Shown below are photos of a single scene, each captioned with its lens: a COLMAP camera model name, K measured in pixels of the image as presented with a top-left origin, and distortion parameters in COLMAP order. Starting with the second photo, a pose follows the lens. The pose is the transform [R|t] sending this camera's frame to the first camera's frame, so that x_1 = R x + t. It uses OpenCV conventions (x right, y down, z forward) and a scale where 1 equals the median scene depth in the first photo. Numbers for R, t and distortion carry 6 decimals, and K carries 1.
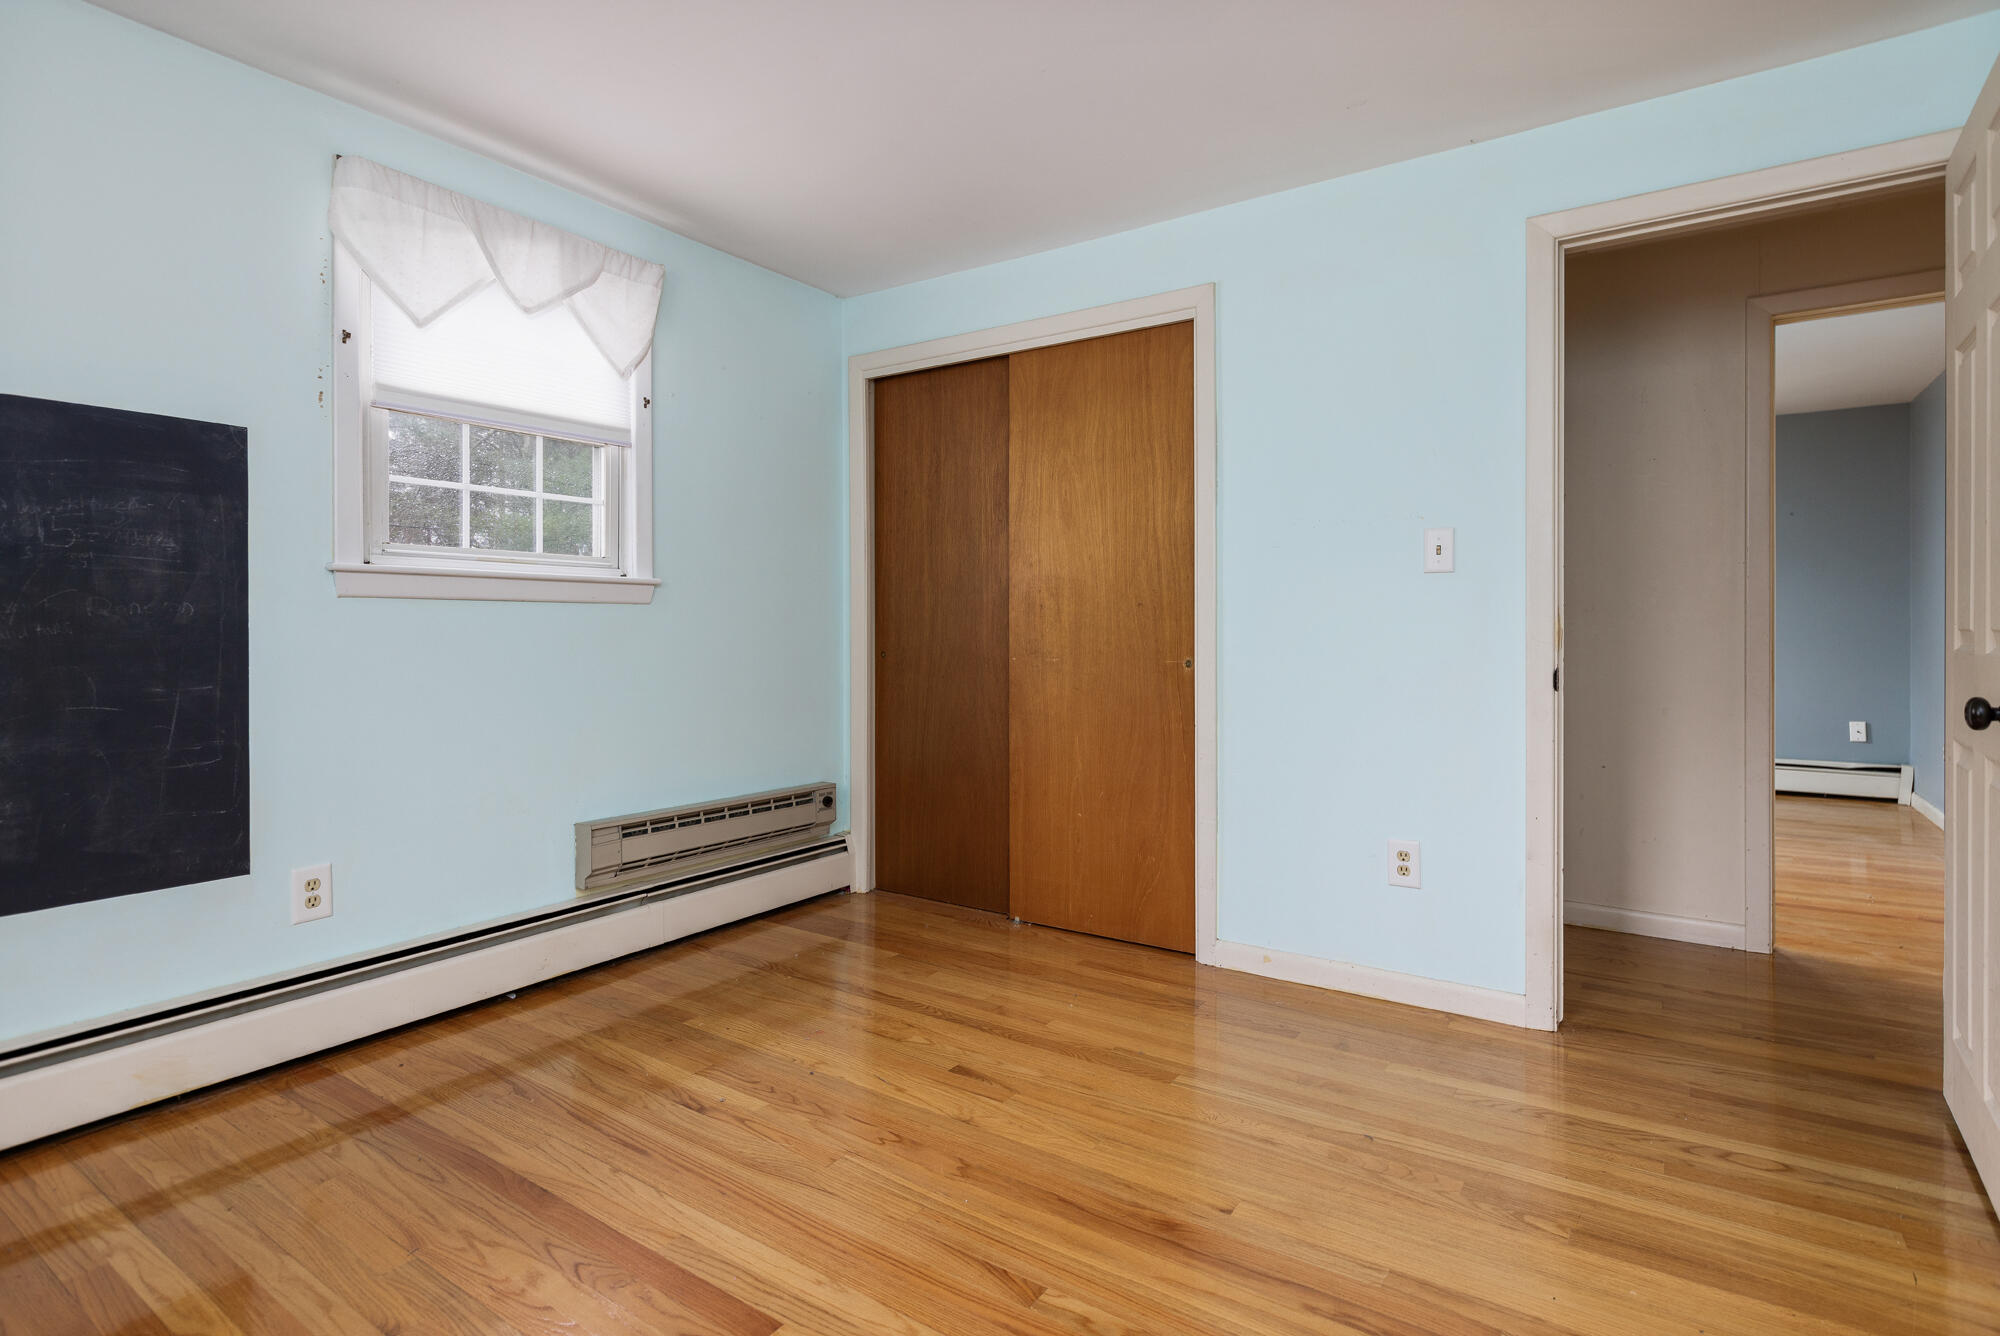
lens RADIAL K [[991.9, 0, 981.6], [0, 991.9, 635.7], [0, 0, 1]] dist [-0.005786, -0.000466]
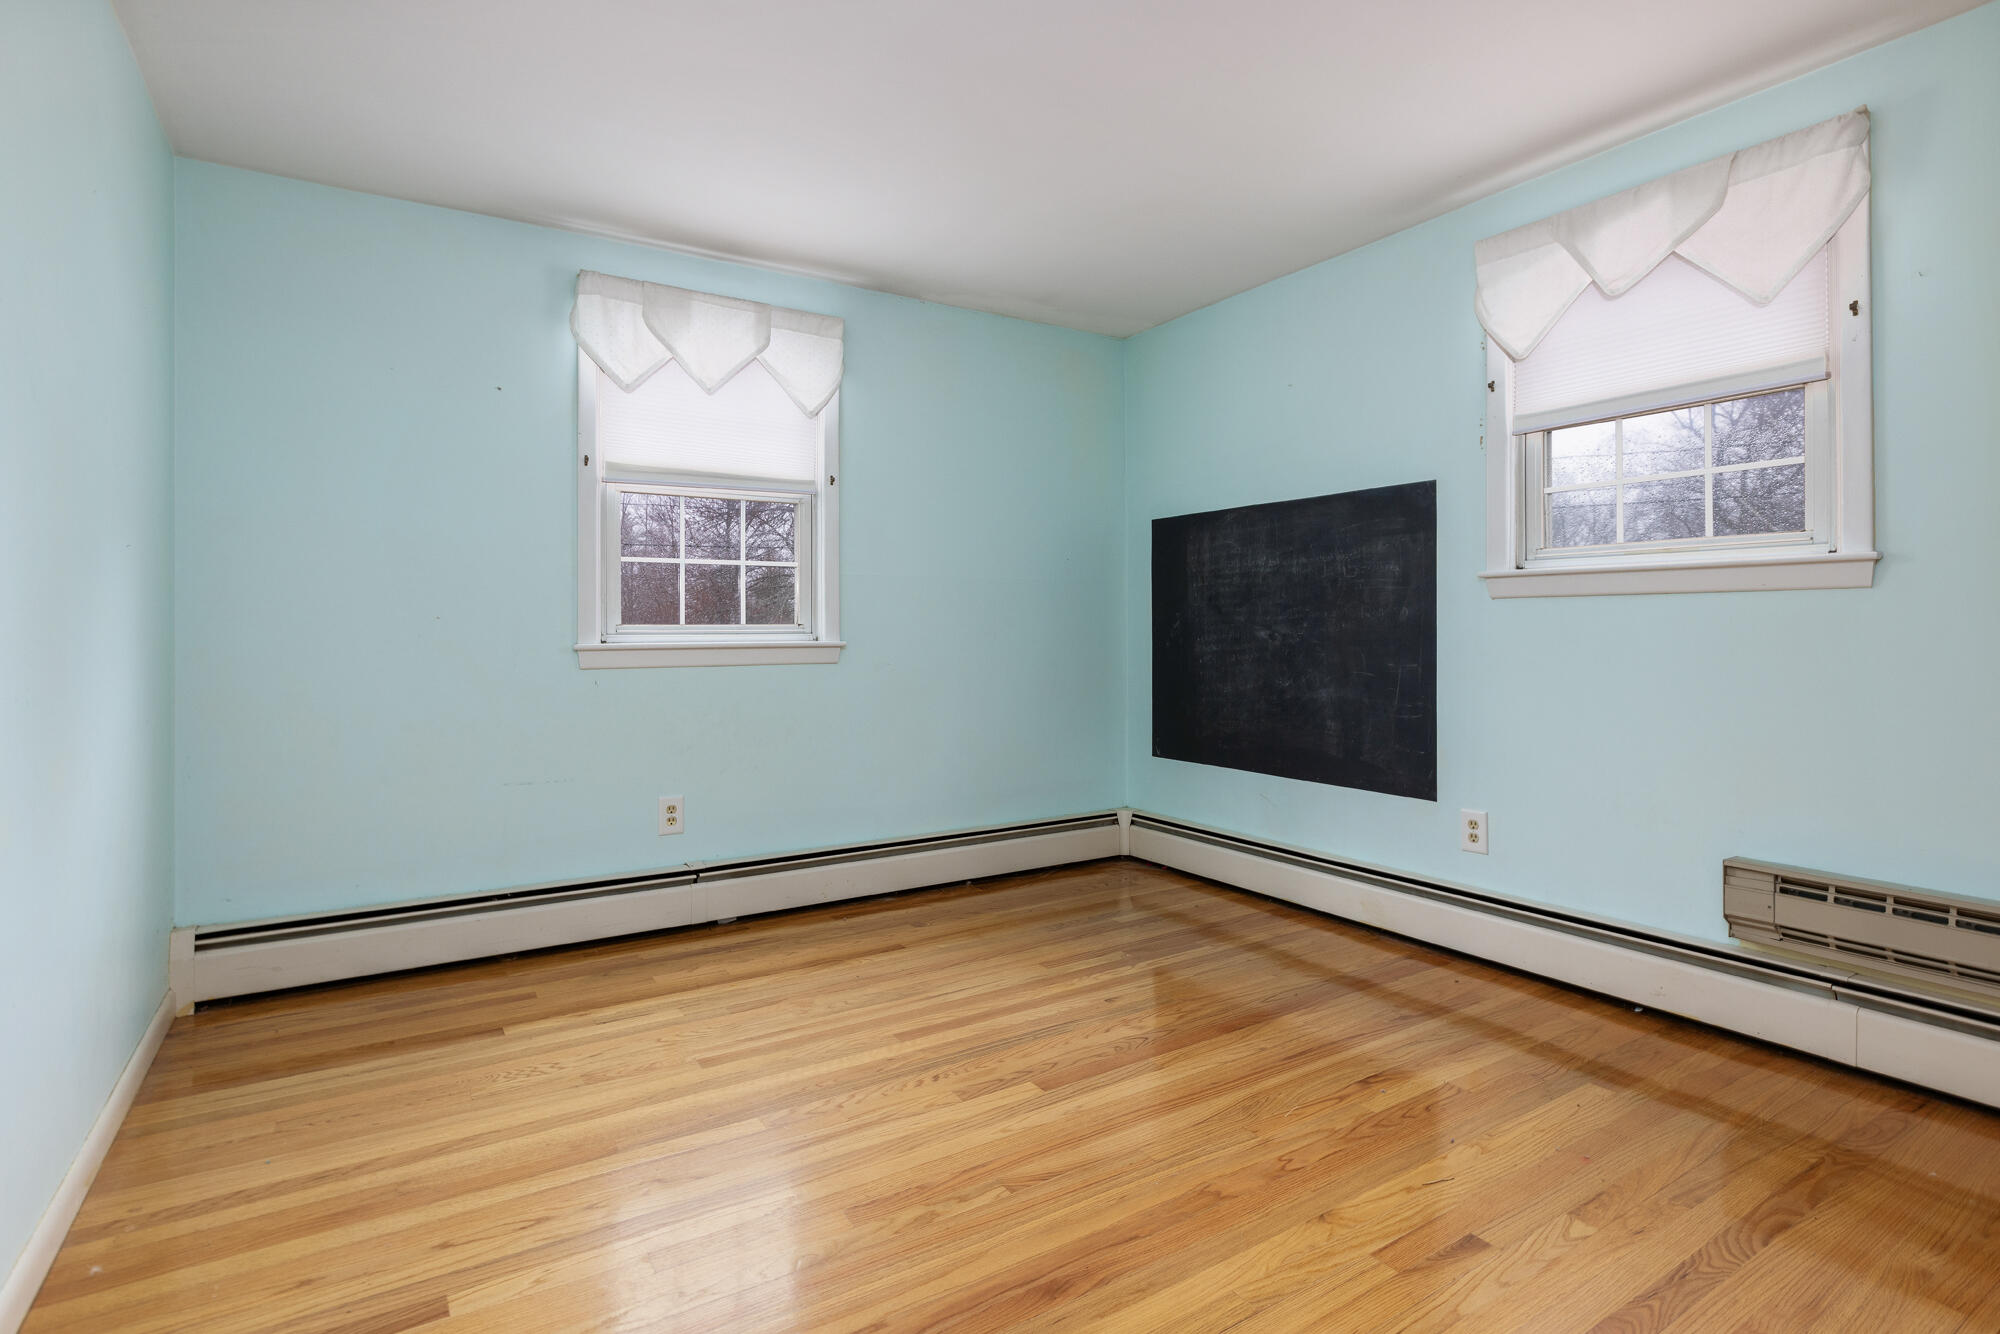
lens RADIAL K [[991.9, 0, 994.2], [0, 991.9, 622.8], [0, 0, 1]] dist [-0.005786, -0.000466]
pose [[-0.389145, -0.002408, -0.921173, 0.763663], [-0.001481, 0.999997, -0.001988, -0.006178], [0.921175, 0.000591, -0.389147, 0.952956]]
